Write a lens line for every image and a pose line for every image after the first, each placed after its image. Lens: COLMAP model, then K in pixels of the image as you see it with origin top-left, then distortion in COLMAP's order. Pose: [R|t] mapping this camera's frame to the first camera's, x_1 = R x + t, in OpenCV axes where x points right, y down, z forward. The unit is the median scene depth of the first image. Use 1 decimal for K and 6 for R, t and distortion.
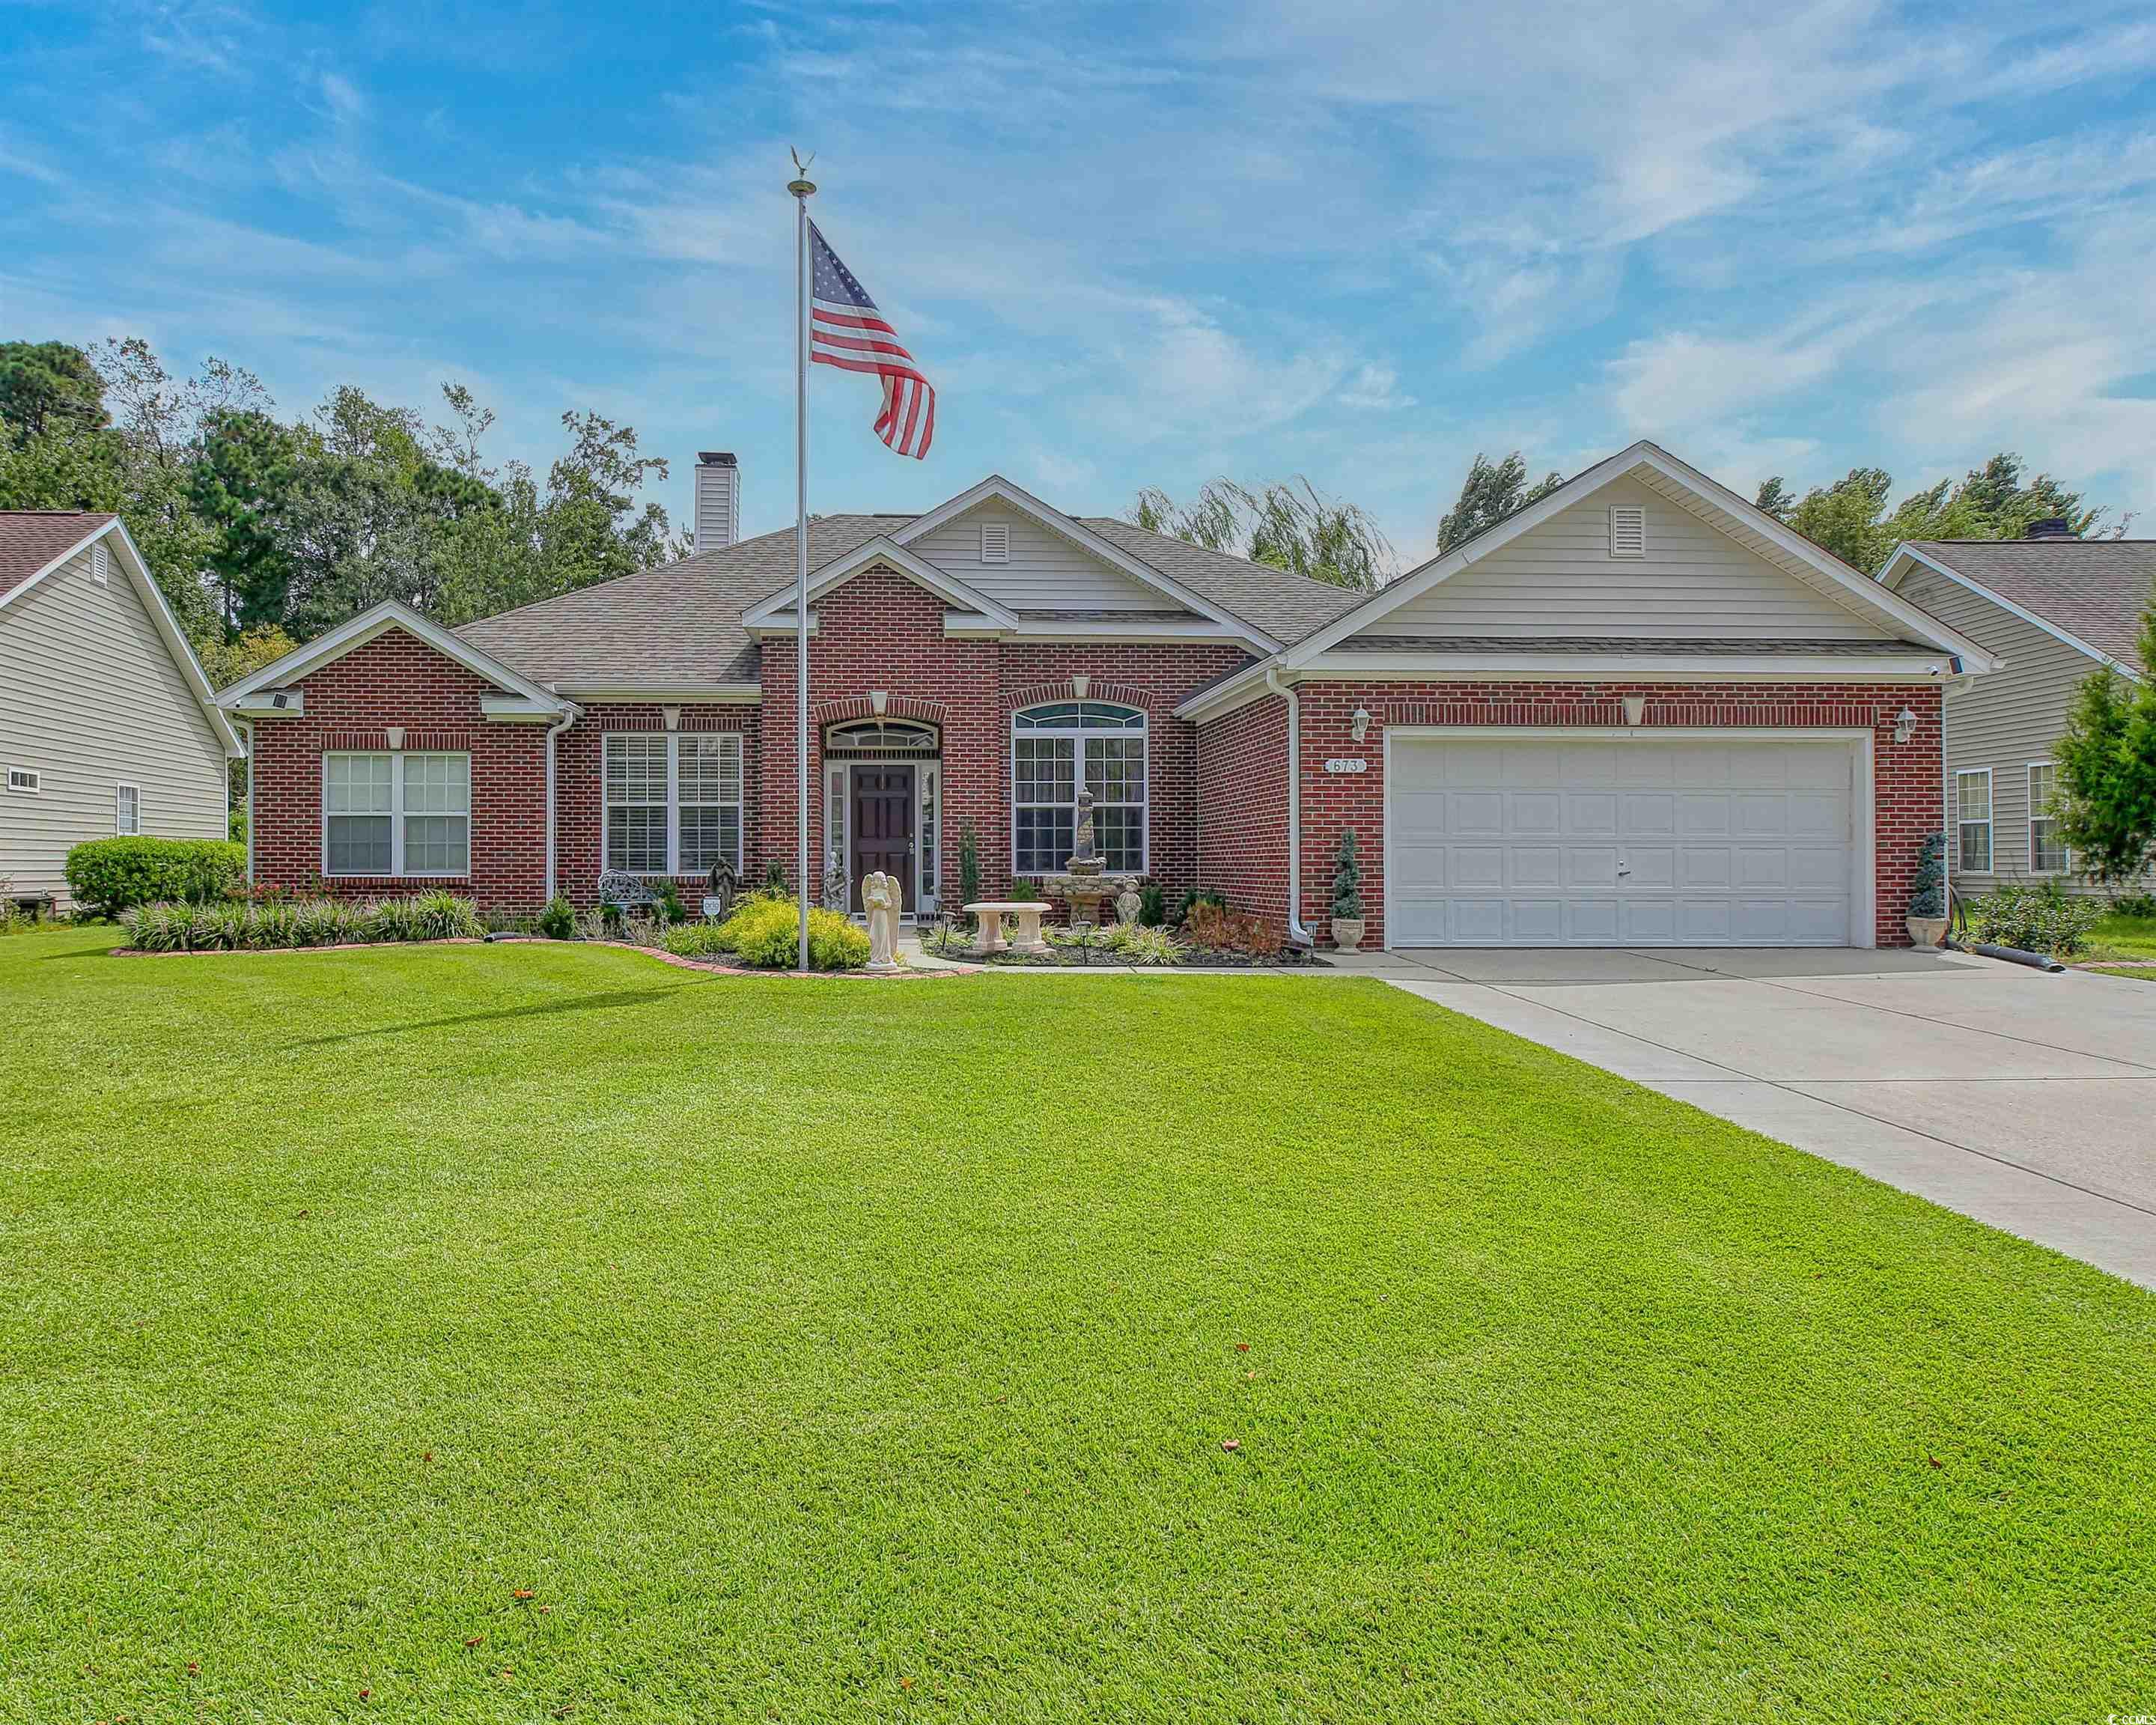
lens RADIAL K [[1262.6, 0, 1078.0], [0, 1262.6, 862.5], [0, 0, 1]] dist [-0.005726, -0.002093]
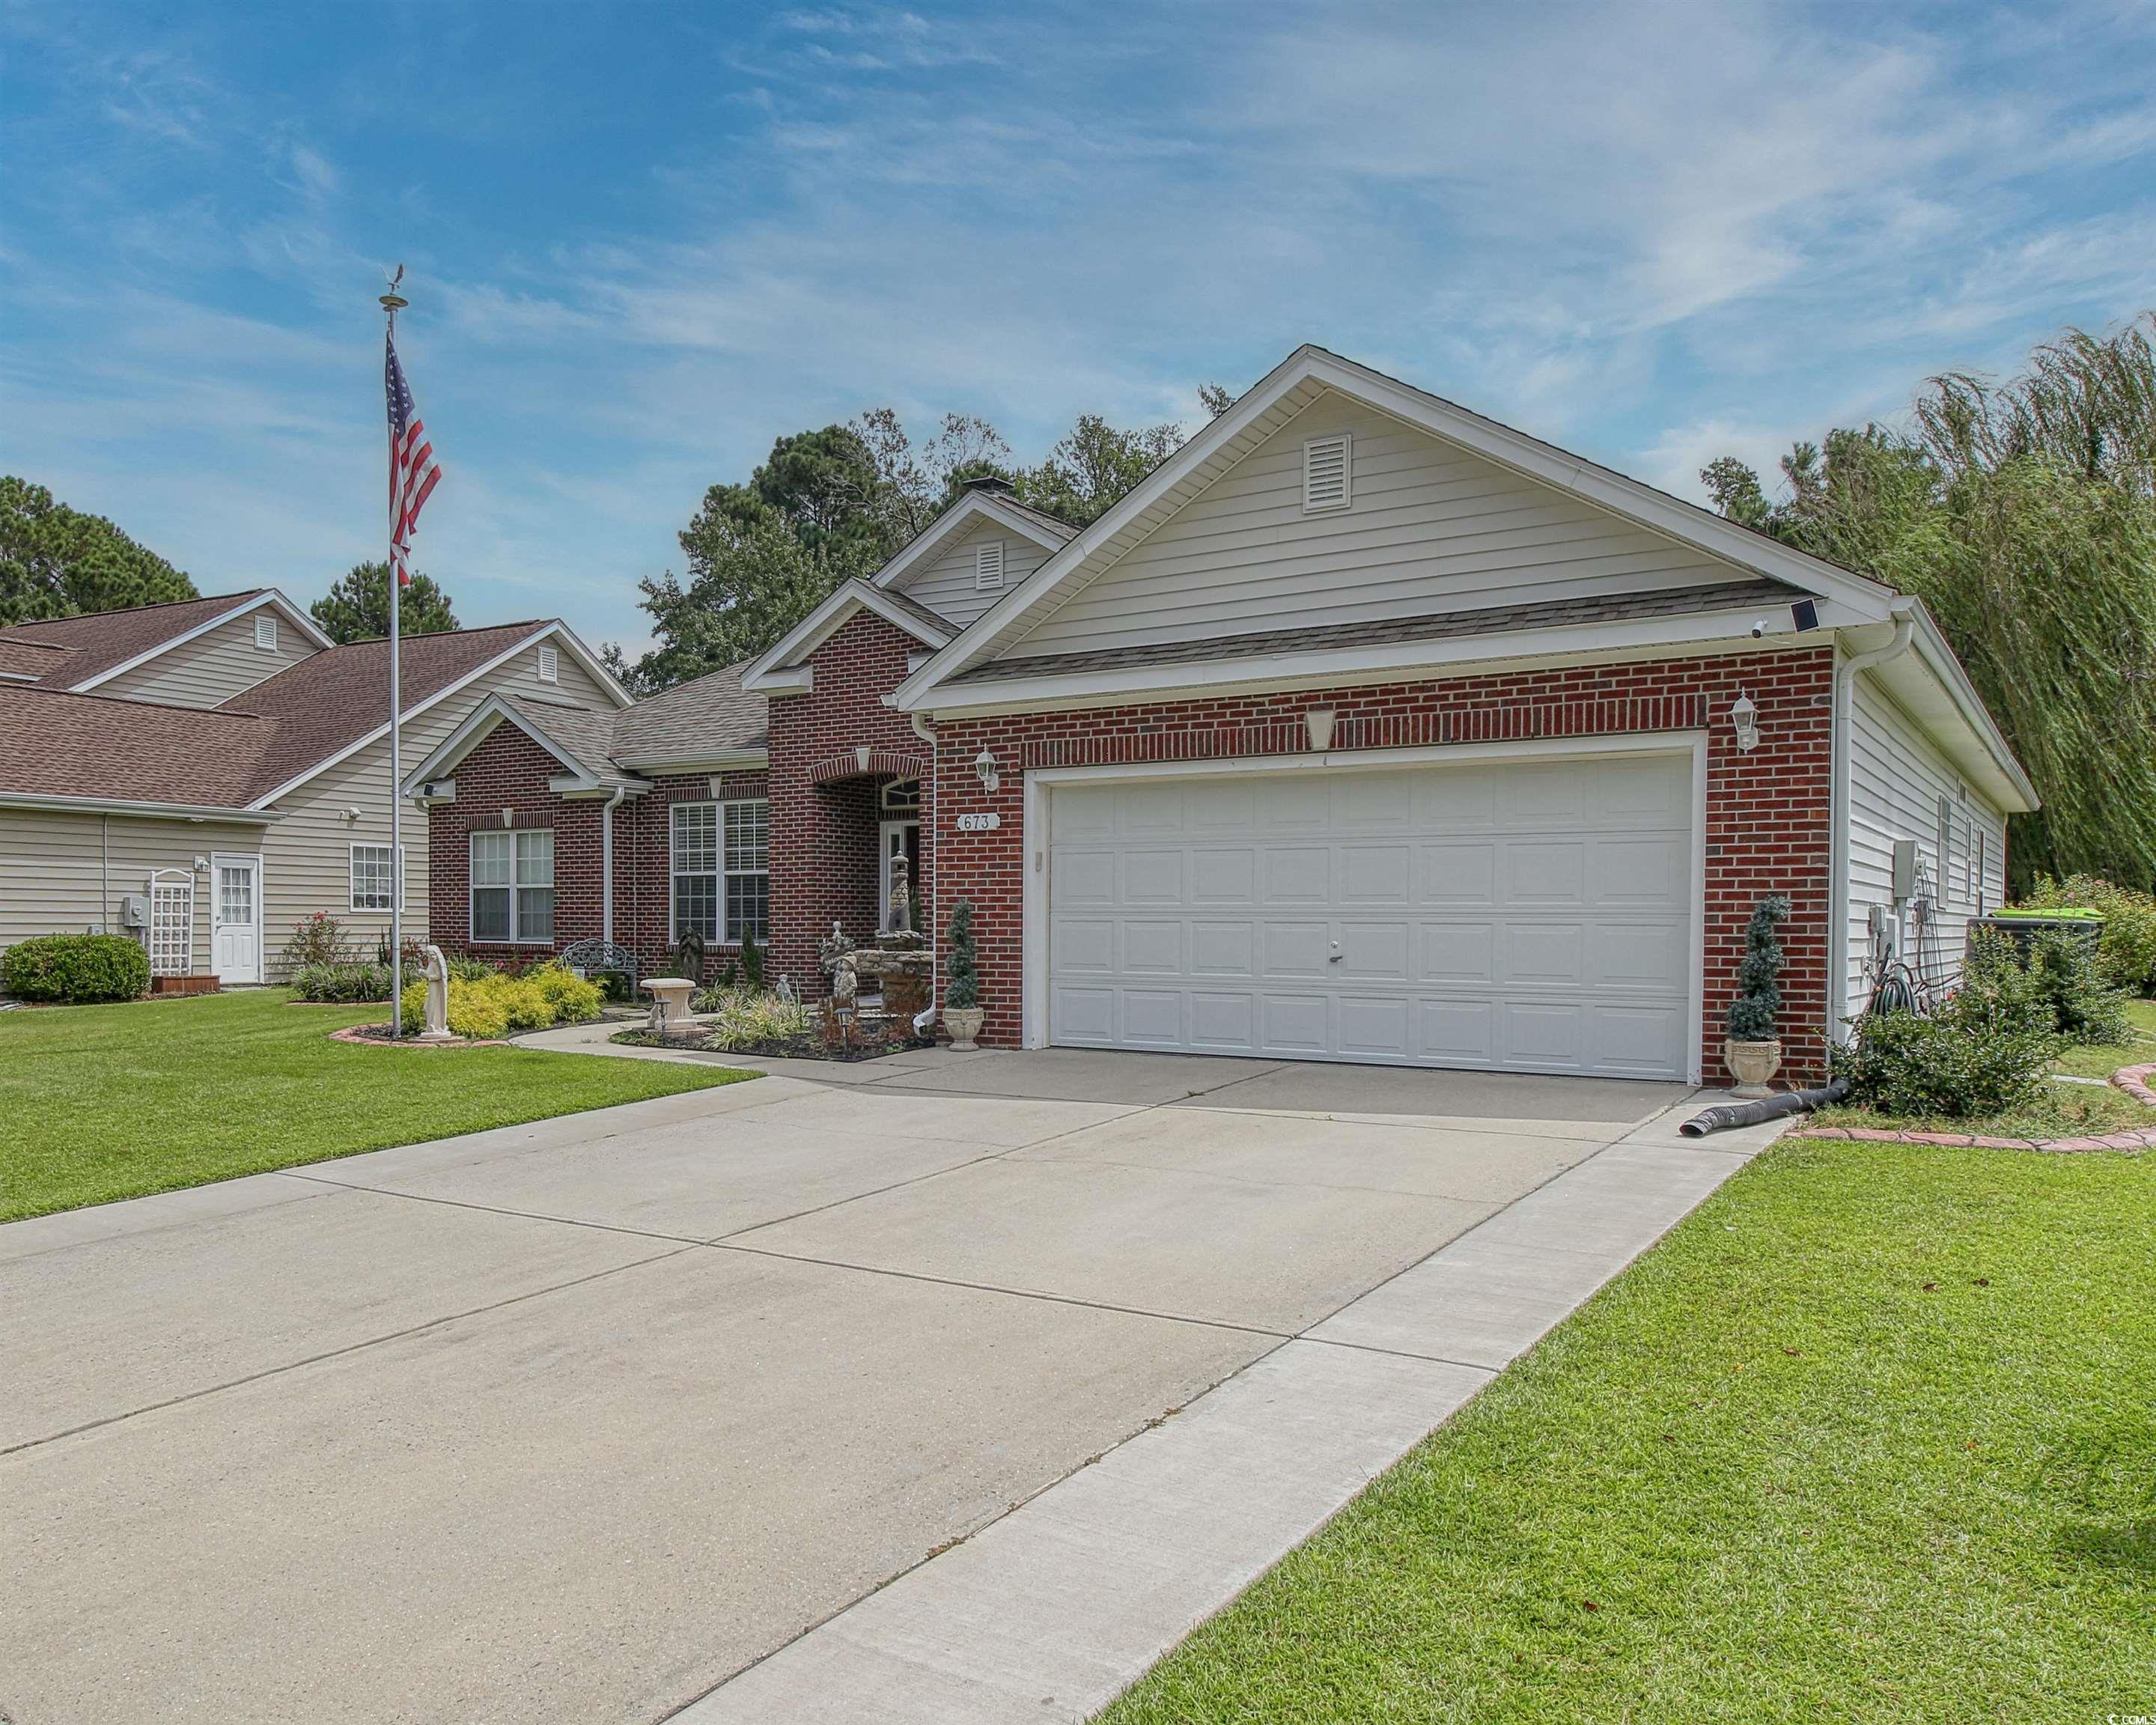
lens RADIAL K [[1589.0, 0, 1078.1], [0, 1589.0, 952.4], [0, 0, 1]] dist [-0.003995, -0.002091]
pose [[0.816278, 0.013431, -0.577503, 0.836888], [-0.002298, 0.999797, 0.020004, -0.012237], [0.577655, -0.015002, 0.816143, 0.184883]]
